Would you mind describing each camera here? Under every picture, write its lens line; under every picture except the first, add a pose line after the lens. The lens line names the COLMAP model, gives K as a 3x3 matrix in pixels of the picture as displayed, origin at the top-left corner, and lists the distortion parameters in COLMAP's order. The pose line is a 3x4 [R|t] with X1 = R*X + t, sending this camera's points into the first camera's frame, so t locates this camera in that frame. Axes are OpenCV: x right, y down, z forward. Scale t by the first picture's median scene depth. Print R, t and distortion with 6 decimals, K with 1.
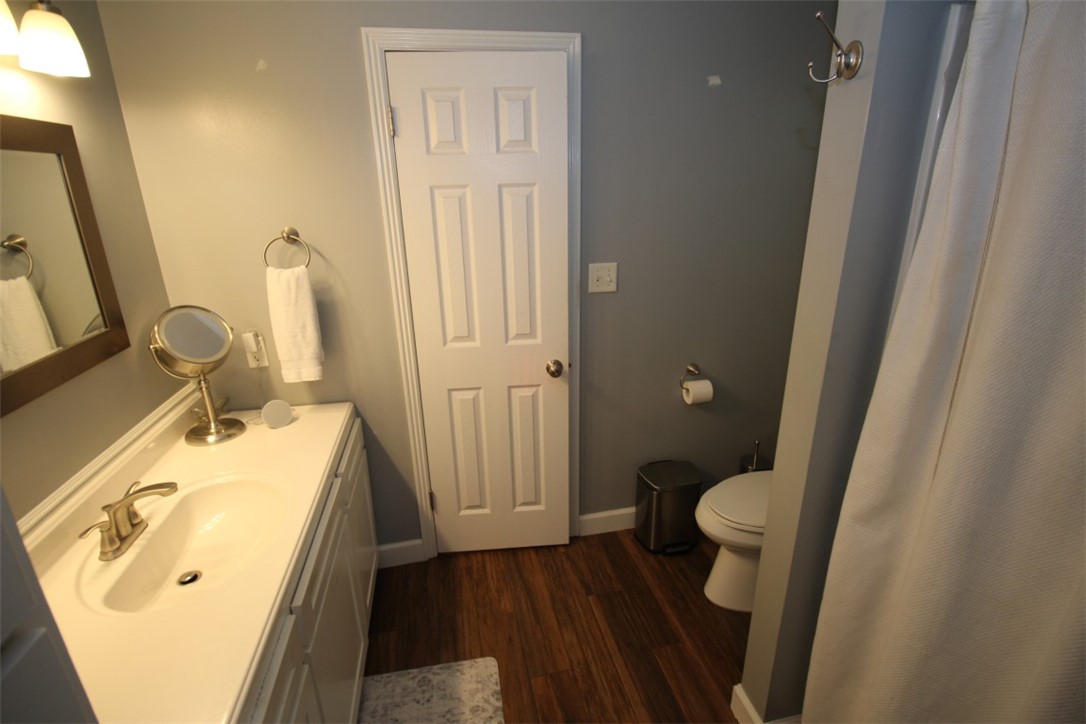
lens RADIAL K [[501.2, 0, 547.2], [0, 501.2, 358.1], [0, 0, 1]] dist [-0.000732, -0.000495]
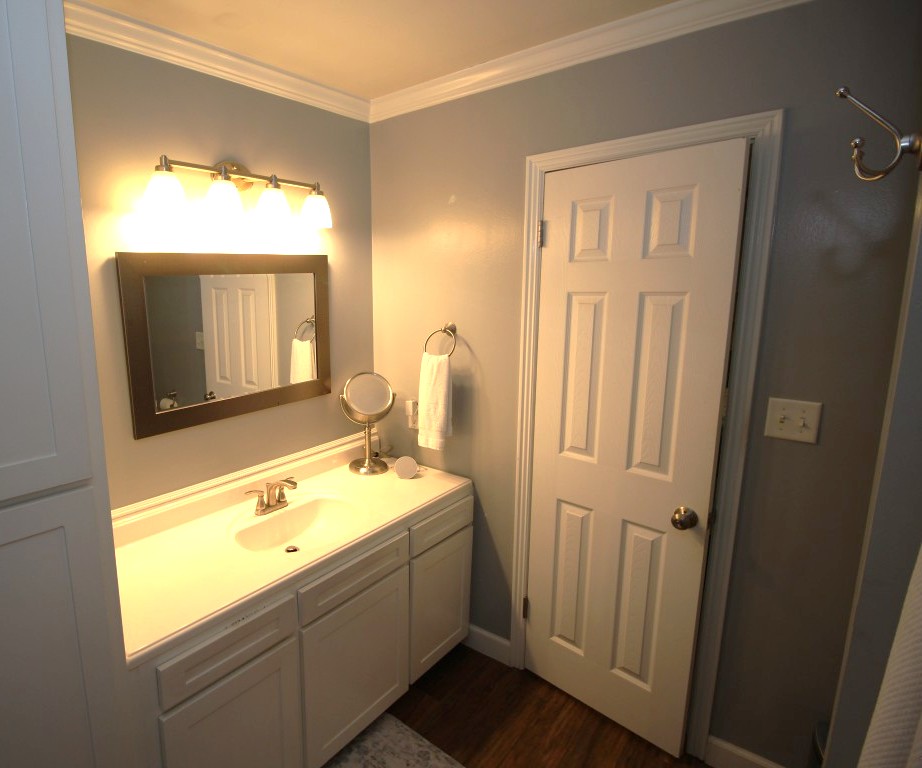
lens RADIAL K [[582.0, 0, 460.0], [0, 582.0, 404.7], [0, 0, 1]] dist [0.031891, -0.073534]
pose [[0.596486, 0.172254, -0.783922, 0.539883], [-0.263814, 0.964509, 0.011199, -0.075129], [0.758028, 0.200130, 0.620759, 0.141795]]
